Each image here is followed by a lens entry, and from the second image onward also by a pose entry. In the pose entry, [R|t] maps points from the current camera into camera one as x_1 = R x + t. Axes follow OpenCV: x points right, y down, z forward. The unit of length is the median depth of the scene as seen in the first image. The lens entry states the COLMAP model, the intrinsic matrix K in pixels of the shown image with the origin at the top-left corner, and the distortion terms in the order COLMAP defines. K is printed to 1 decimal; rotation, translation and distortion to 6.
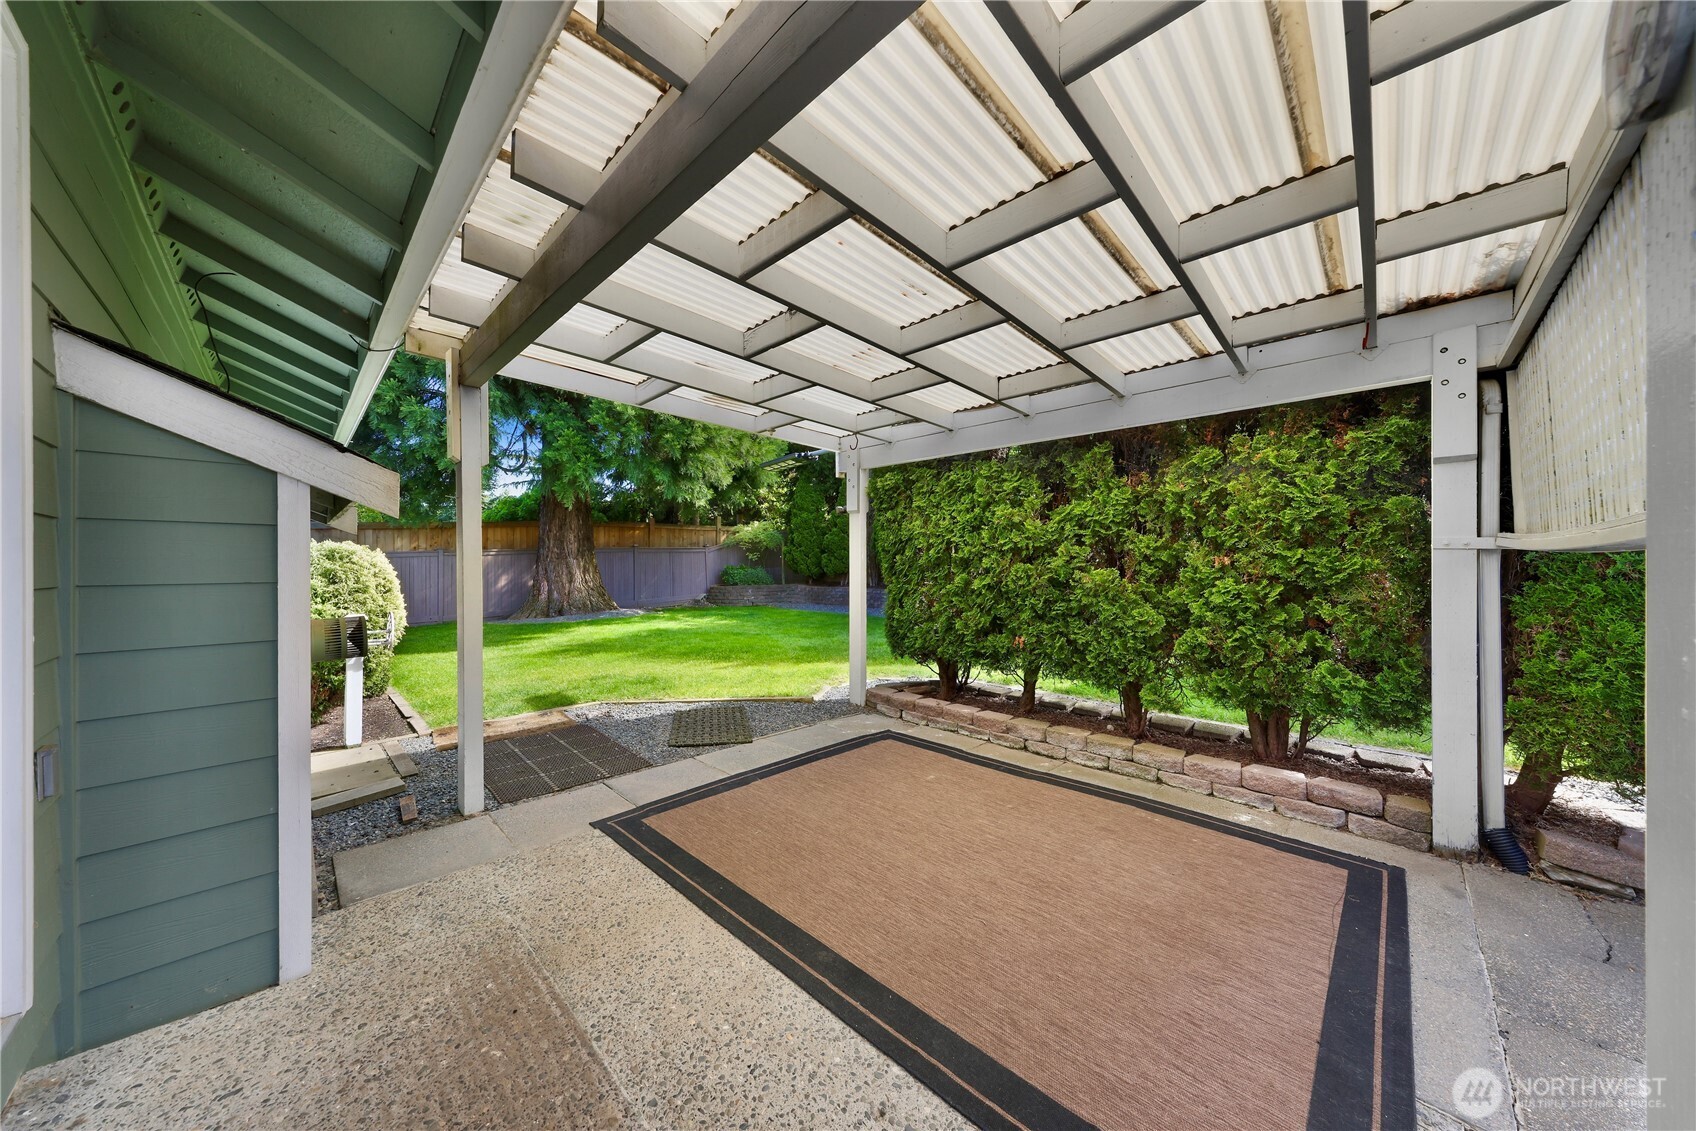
lens RADIAL K [[552.3, 0, 848.1], [0, 552.3, 562.6], [0, 0, 1]] dist [-0.000900, -0.000014]
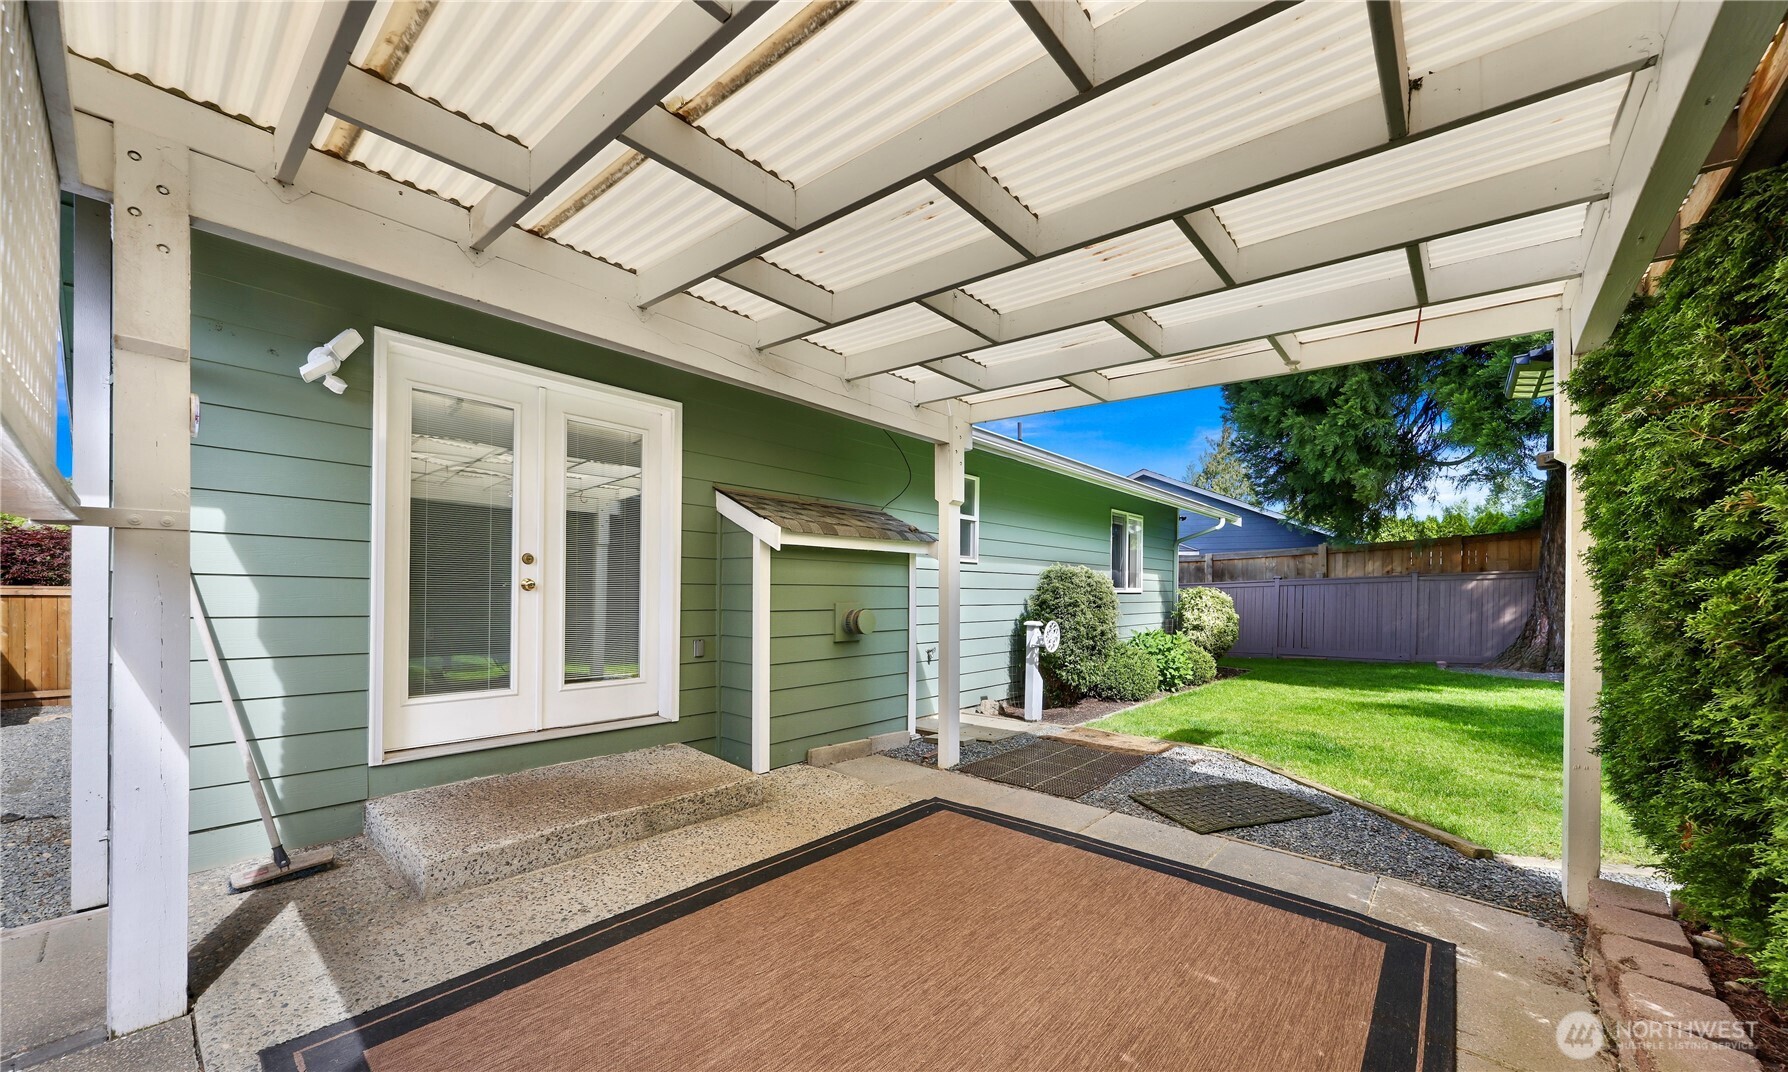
lens RADIAL K [[668.3, 0, 895.7], [0, 668.3, 592.3], [0, 0, 1]] dist [0.002228, 0.000042]
pose [[0.063833, 0.006073, -0.997942, 0.721084], [-0.008891, 0.999945, 0.005516, 0.022086], [0.997921, 0.008521, 0.063883, 0.627825]]
